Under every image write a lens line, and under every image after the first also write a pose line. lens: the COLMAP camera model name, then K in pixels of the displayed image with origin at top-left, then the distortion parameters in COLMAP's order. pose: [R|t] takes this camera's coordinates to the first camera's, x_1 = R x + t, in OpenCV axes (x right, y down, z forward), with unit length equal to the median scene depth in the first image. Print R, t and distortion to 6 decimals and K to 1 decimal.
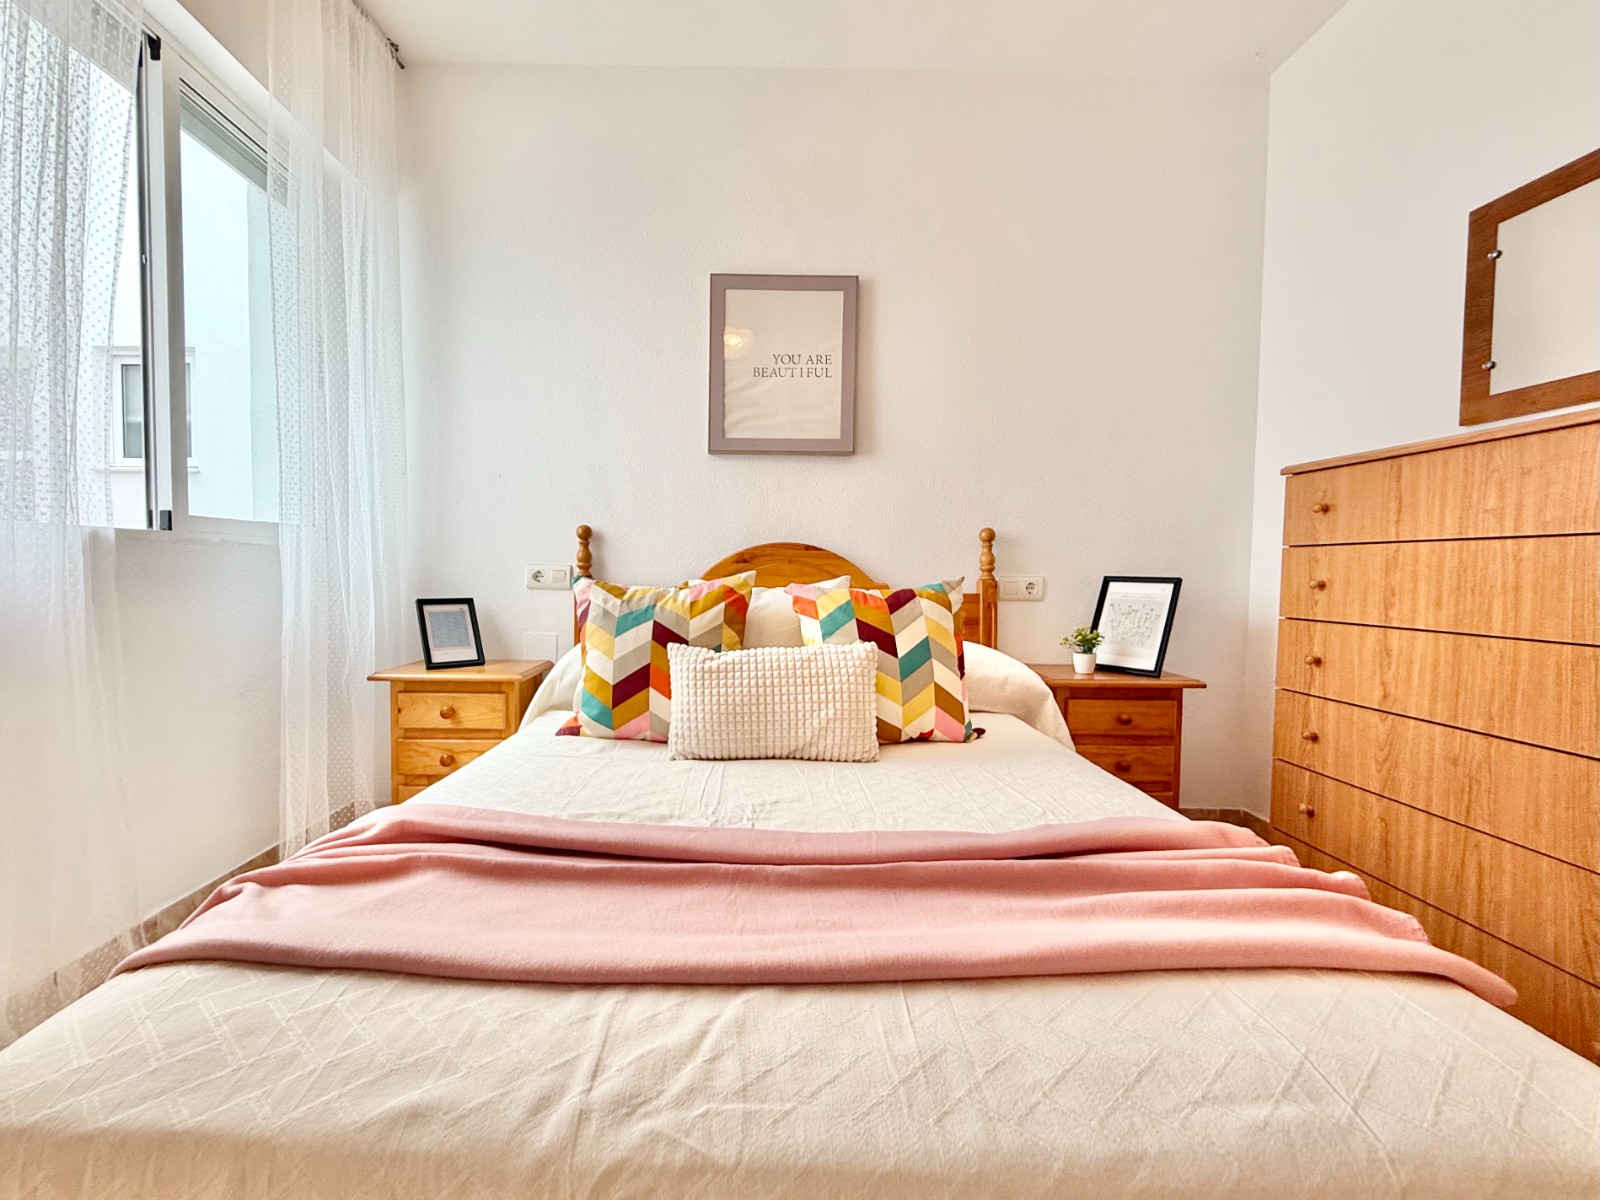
lens RADIAL K [[678.9, 0, 752.7], [0, 678.9, 601.6], [0, 0, 1]] dist [-0.000670, -0.000603]
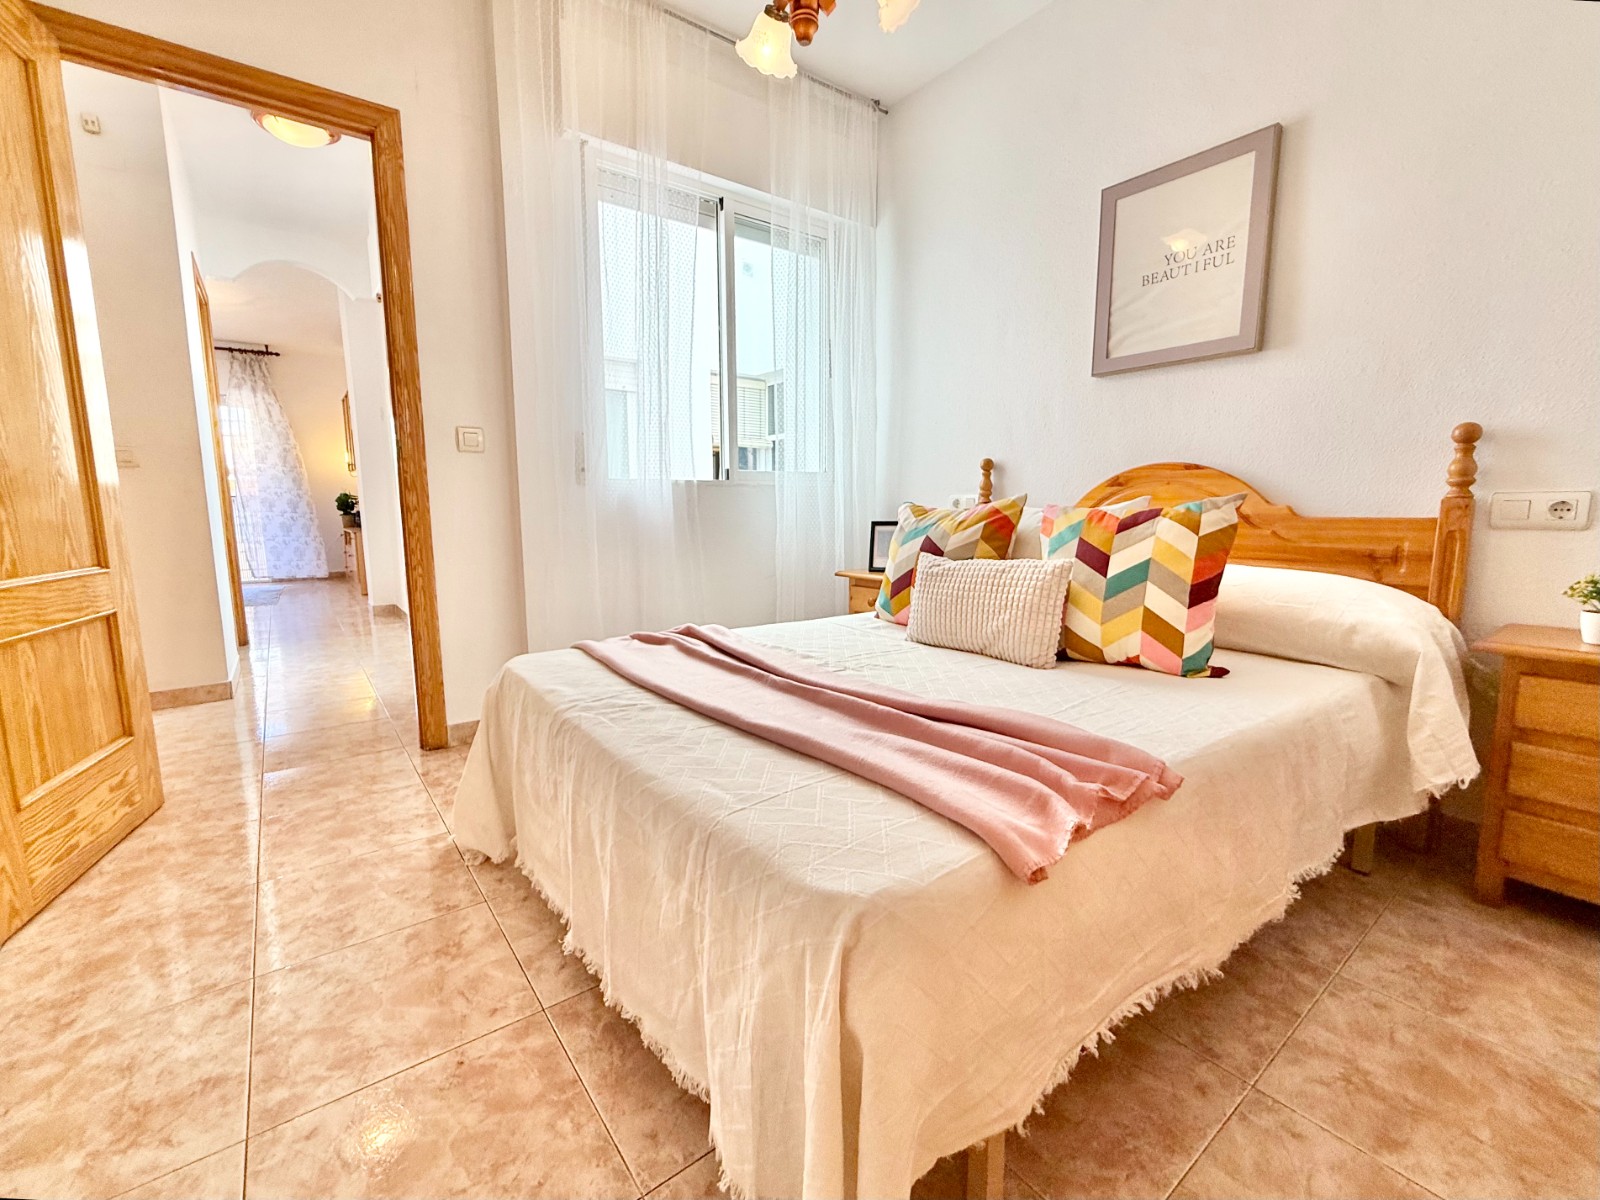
lens RADIAL K [[672.0, 0, 792.0], [0, 672.0, 599.9], [0, 0, 1]] dist [-0.000689, 0.000578]
pose [[0.604093, 0.097097, -0.790976, 0.696468], [-0.023423, 0.994284, 0.104166, 0.023337], [0.796570, -0.044399, 0.602914, 0.042003]]
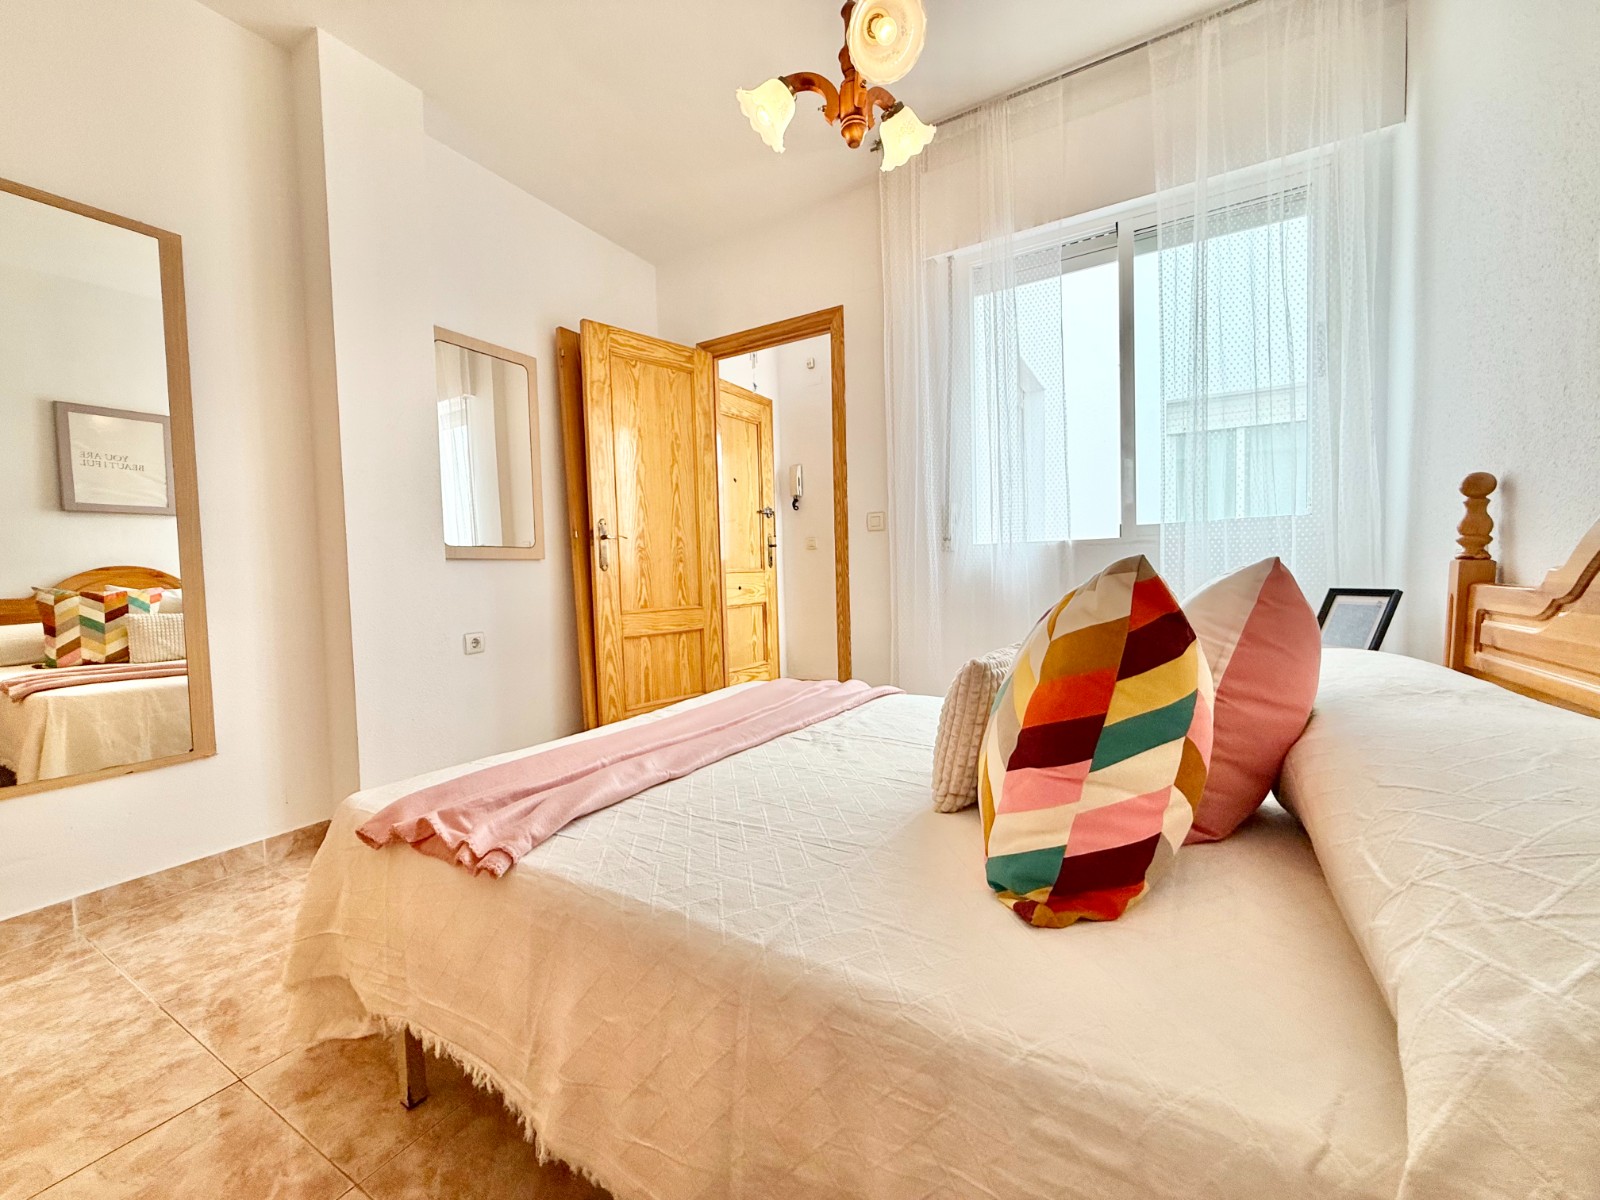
lens RADIAL K [[636.8, 0, 793.9], [0, 636.8, 598.9], [0, 0, 1]] dist [-0.001301, 0.000109]
pose [[-0.510083, 0.053473, -0.858462, 0.808156], [-0.012268, 0.997512, 0.069424, -0.047927], [0.860038, 0.045944, -0.508157, 1.141222]]
